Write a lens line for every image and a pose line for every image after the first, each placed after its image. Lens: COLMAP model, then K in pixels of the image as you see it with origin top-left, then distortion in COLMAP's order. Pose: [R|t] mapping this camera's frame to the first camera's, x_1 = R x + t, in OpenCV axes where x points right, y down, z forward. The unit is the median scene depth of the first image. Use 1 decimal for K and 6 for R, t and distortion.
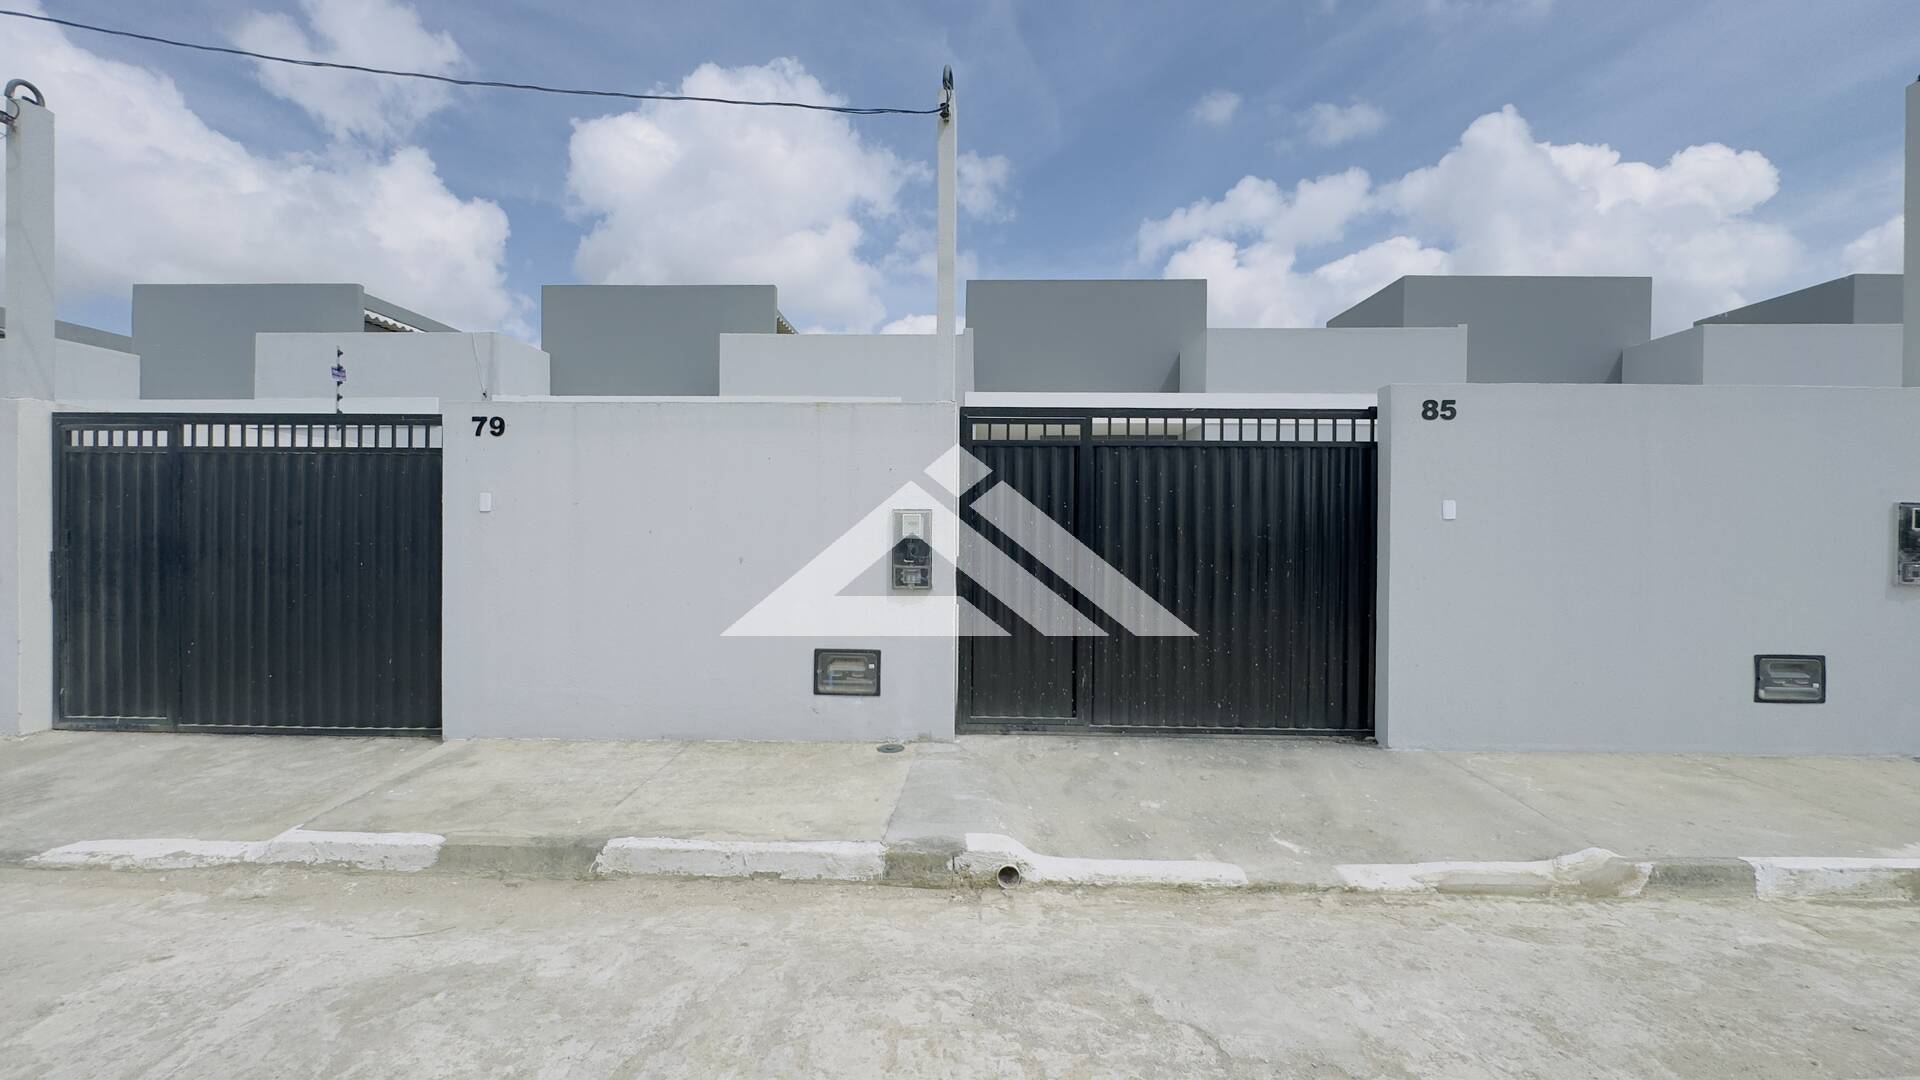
lens RADIAL K [[763.3, 0, 955.8], [0, 763.3, 537.1], [0, 0, 1]] dist [-0.001374, 0.000532]
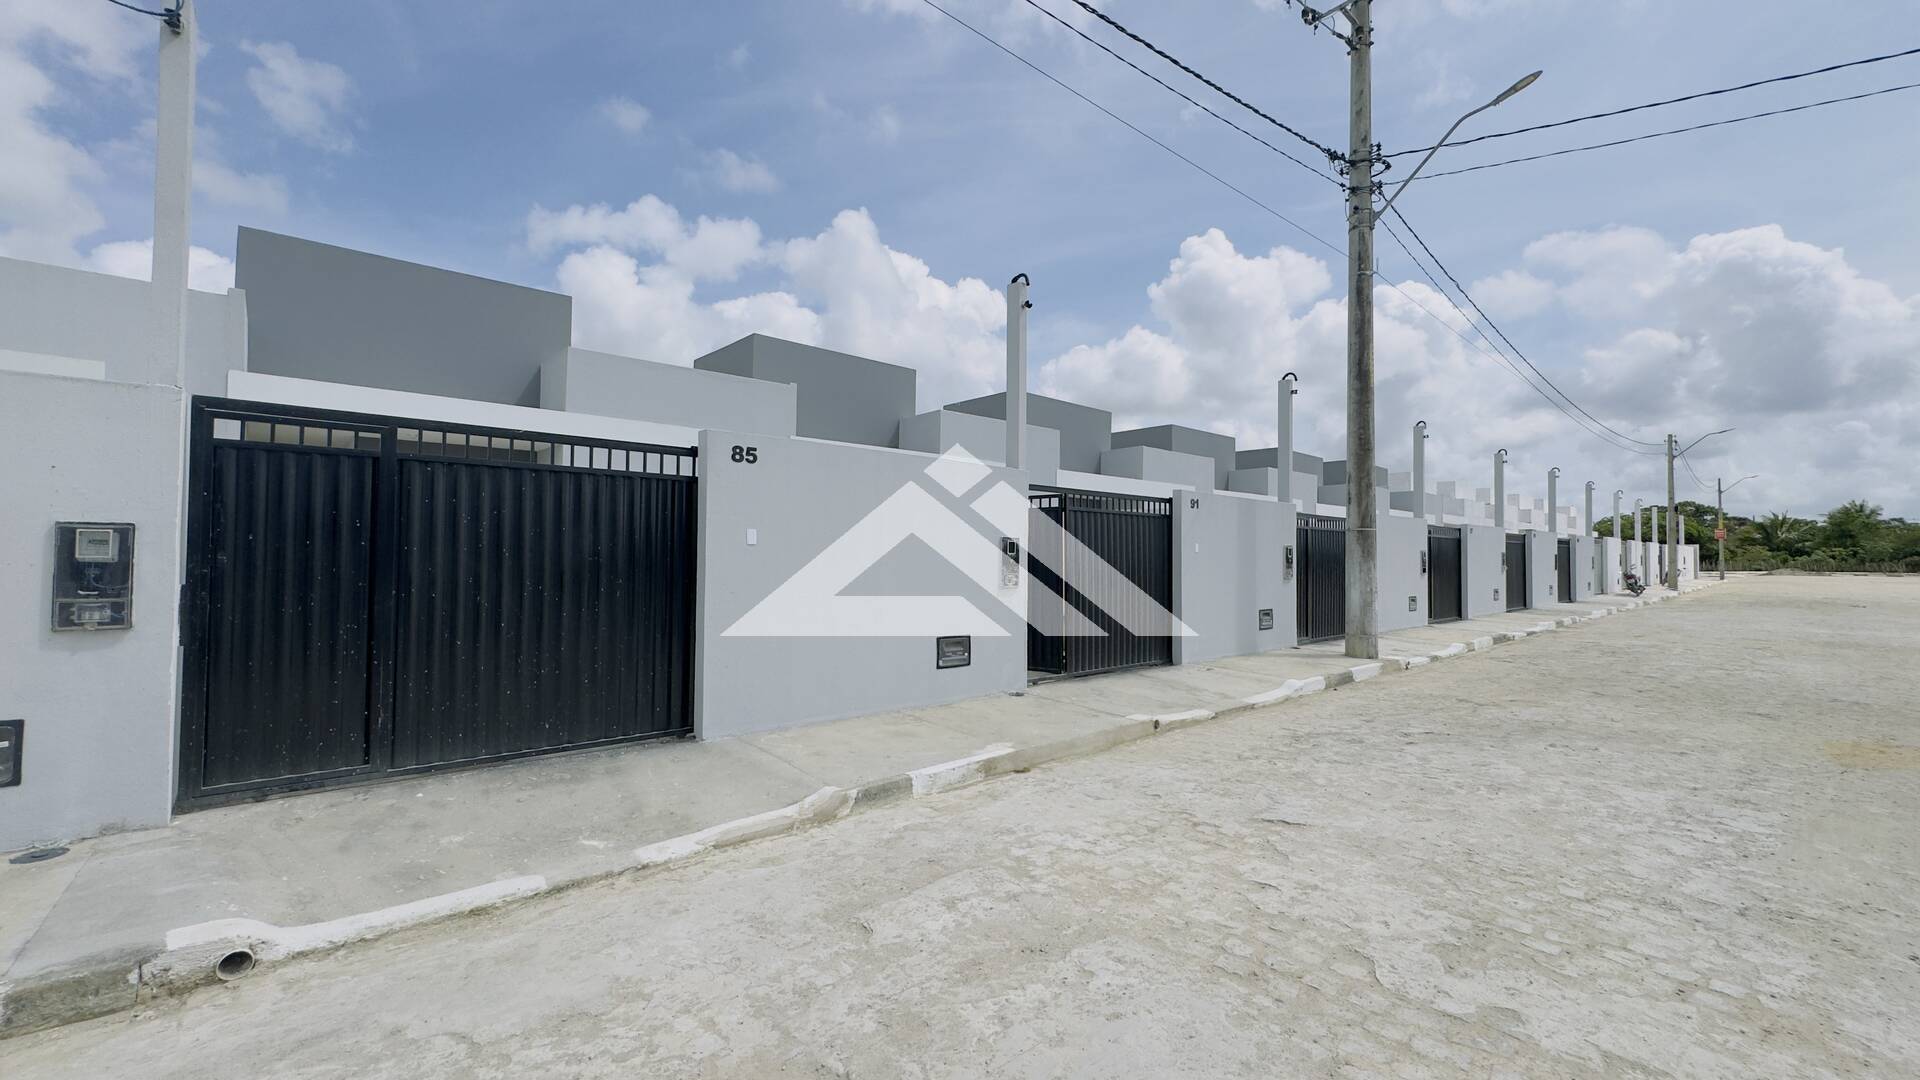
lens RADIAL K [[763.3, 0, 955.8], [0, 763.3, 537.1], [0, 0, 1]] dist [-0.001374, 0.000532]
pose [[0.728042, 0.017715, 0.685304, 0.047512], [0.000229, 0.999660, -0.026085, -0.003070], [-0.685533, 0.019148, 0.727790, -0.124506]]
